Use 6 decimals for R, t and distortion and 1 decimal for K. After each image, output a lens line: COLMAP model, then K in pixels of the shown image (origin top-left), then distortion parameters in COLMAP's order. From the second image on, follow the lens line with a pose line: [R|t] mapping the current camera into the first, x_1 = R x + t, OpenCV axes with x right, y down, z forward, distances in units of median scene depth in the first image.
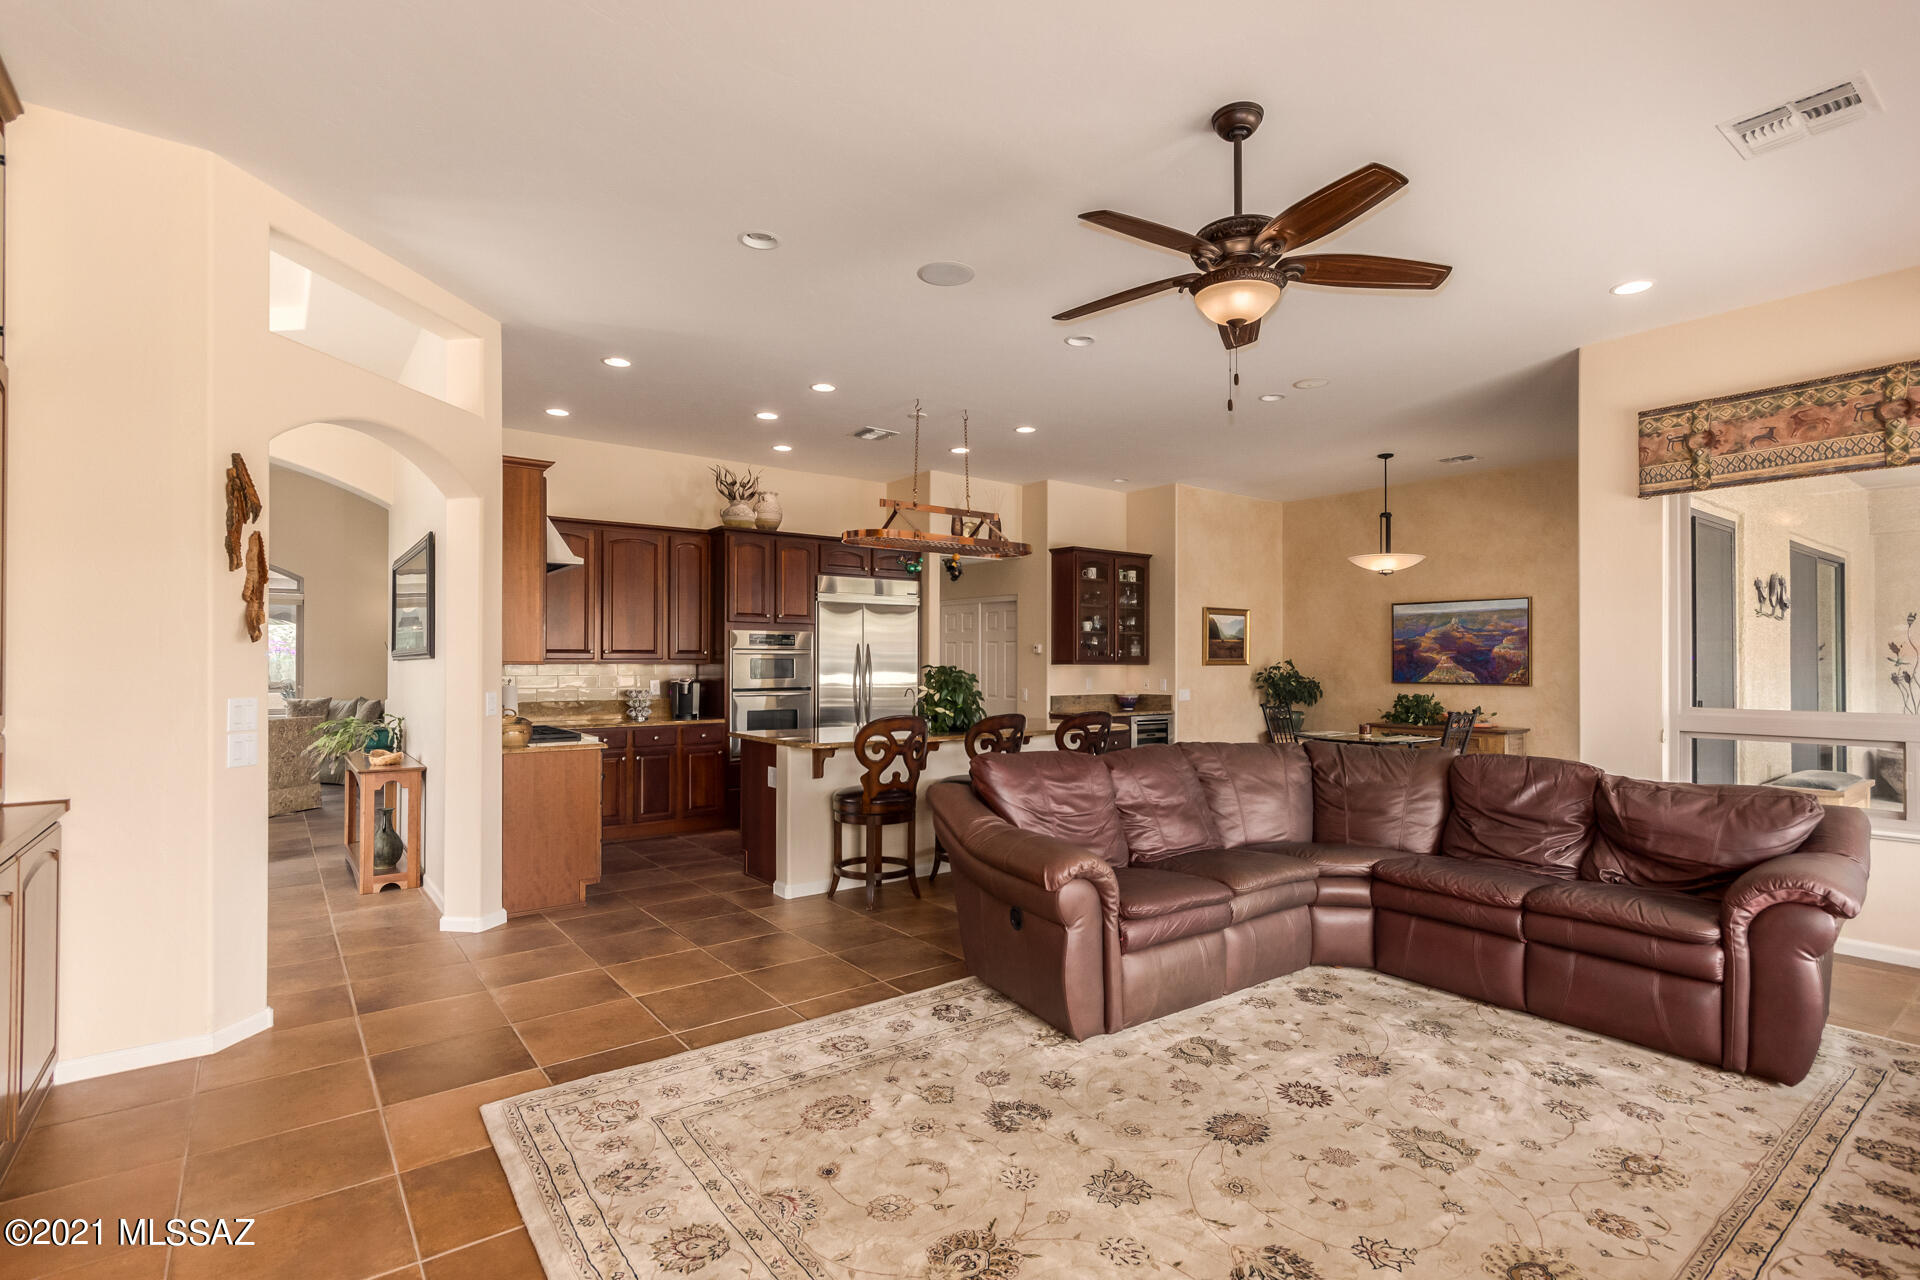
lens RADIAL K [[916.6, 0, 955.3], [0, 916.6, 650.5], [0, 0, 1]] dist [0.023286, 0.001057]
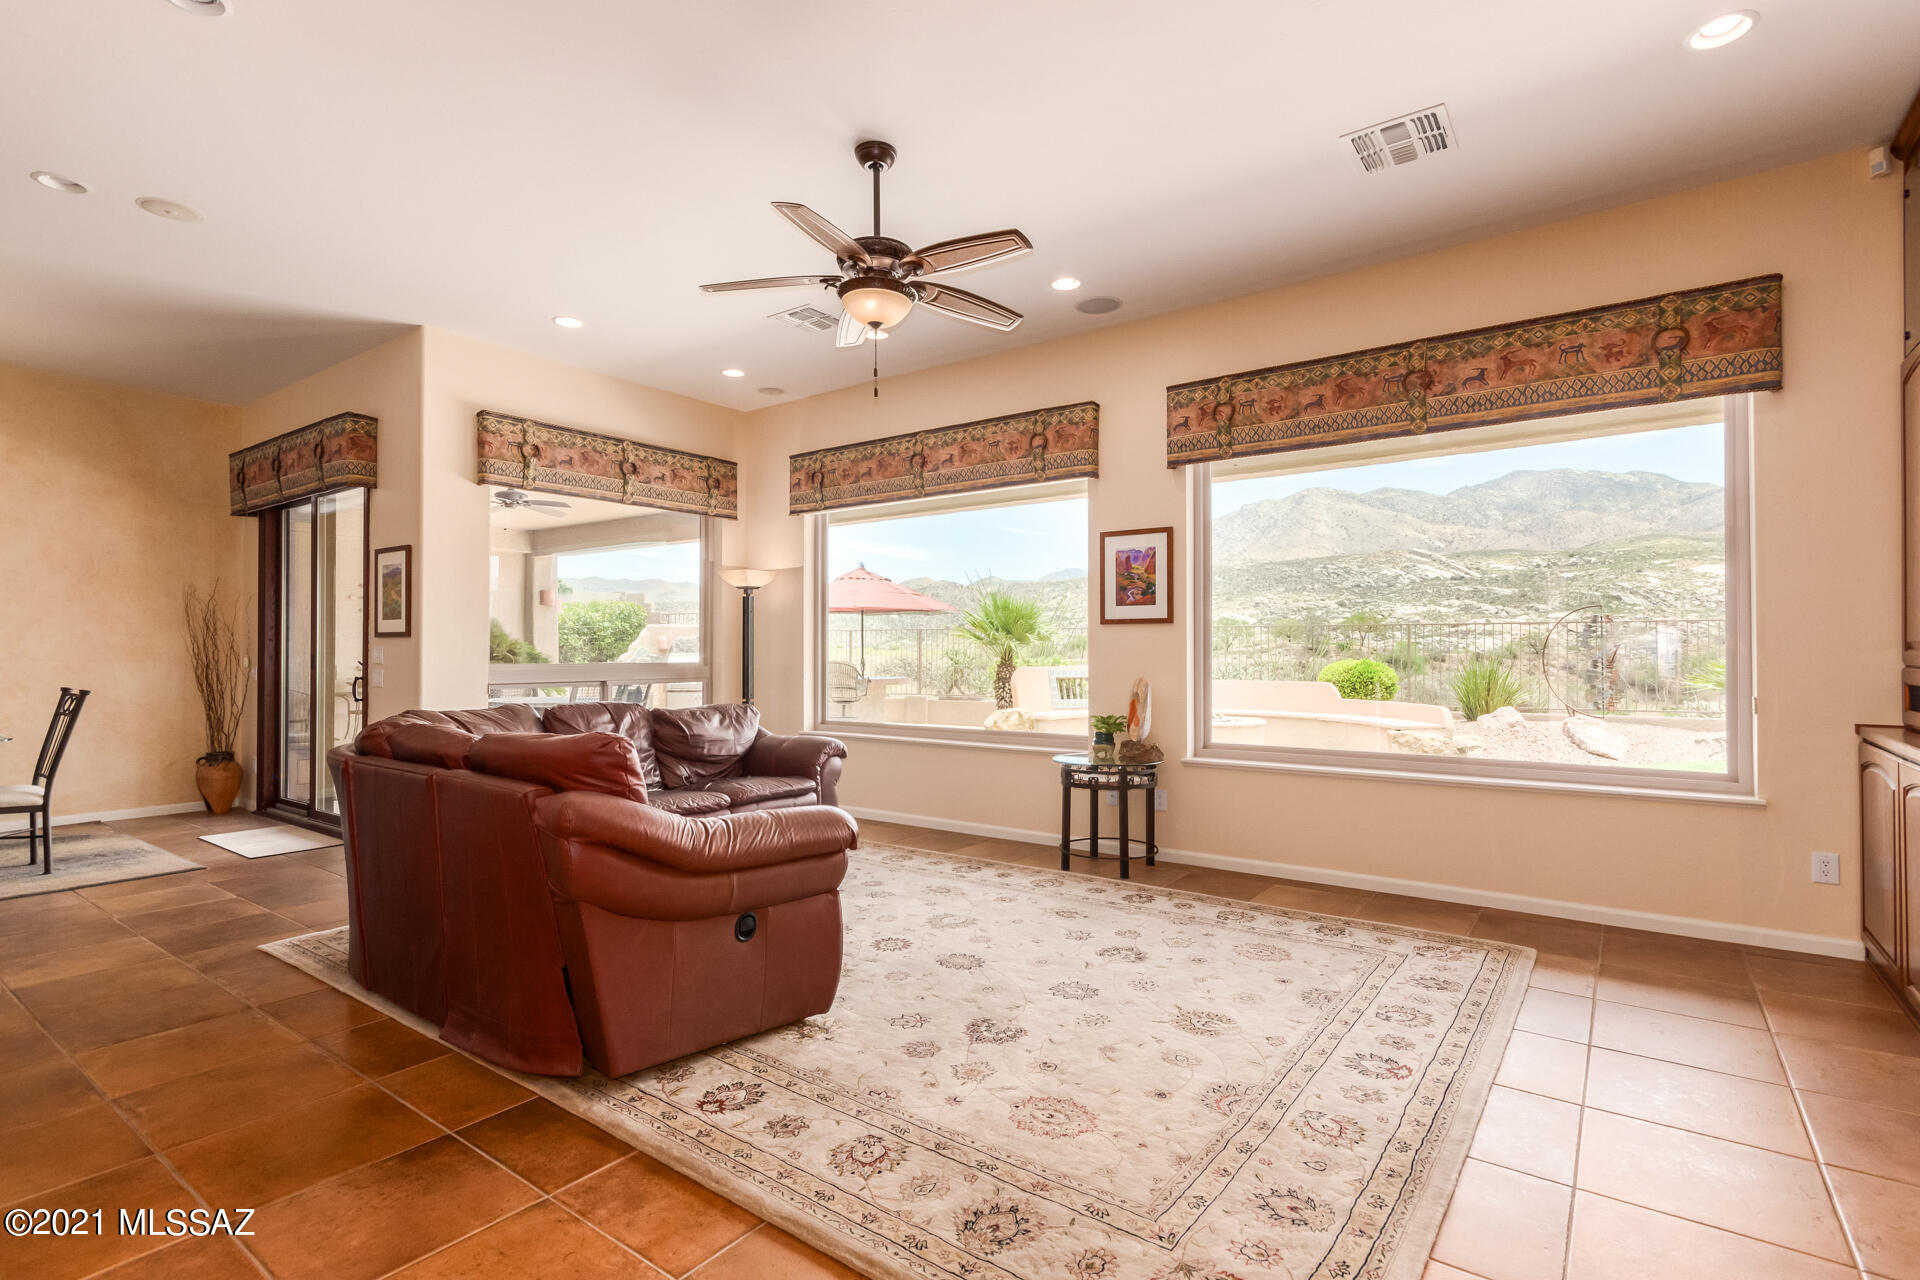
lens RADIAL K [[916.6, 0, 968.1], [0, 916.6, 638.1], [0, 0, 1]] dist [0.023286, 0.001057]
pose [[-0.285110, 0.019393, 0.958299, -0.745456], [-0.004569, 0.999756, -0.021591, 0.068188], [-0.958484, -0.010534, -0.284952, 1.066257]]
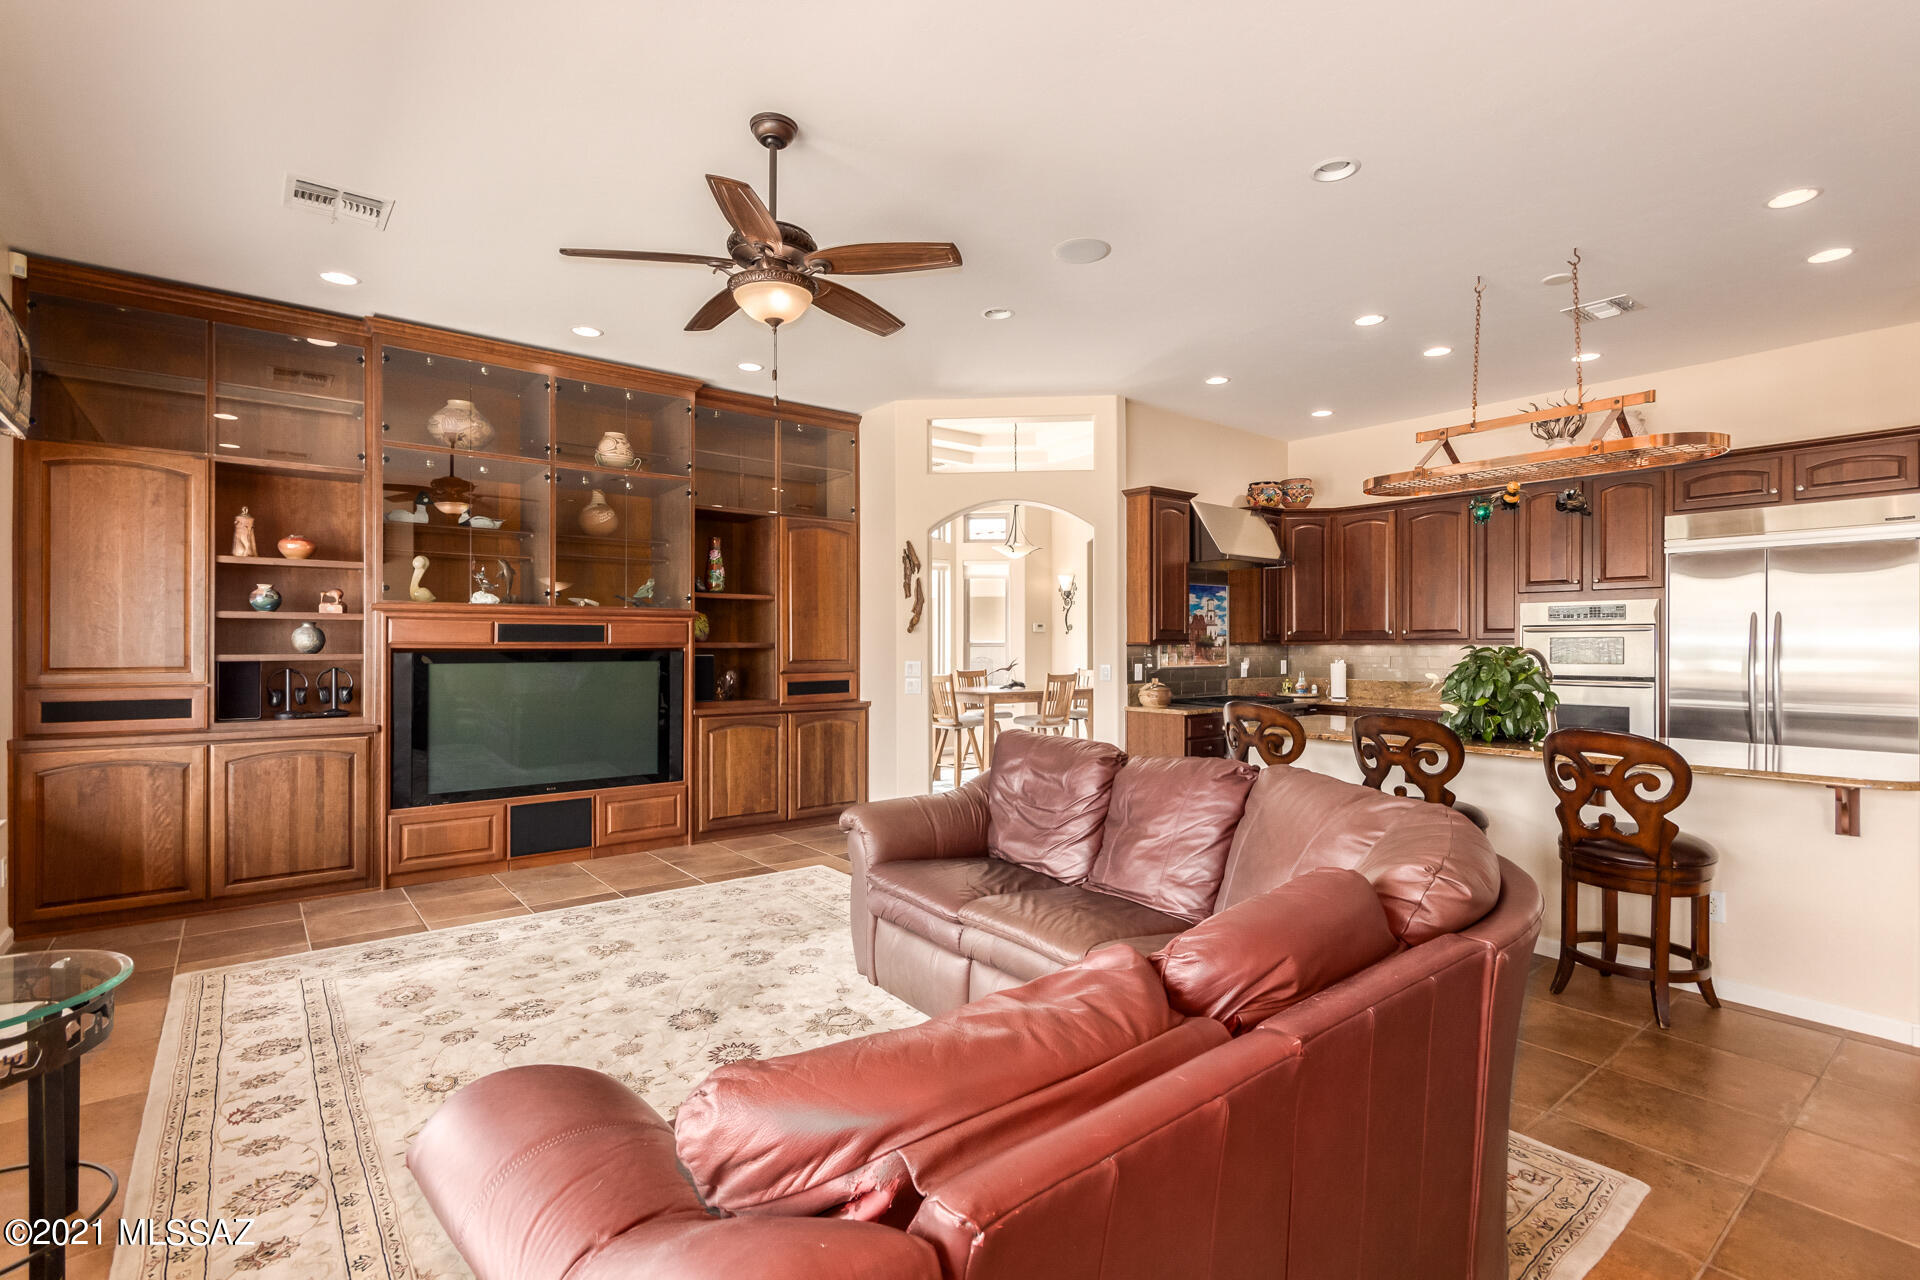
lens RADIAL K [[916.6, 0, 944.3], [0, 916.6, 641.7], [0, 0, 1]] dist [0.023286, 0.001057]
pose [[0.007046, -0.002731, -0.999971, 1.205489], [0.006966, 0.999972, -0.002682, 0.014839], [0.999951, -0.006947, 0.007065, 1.037114]]
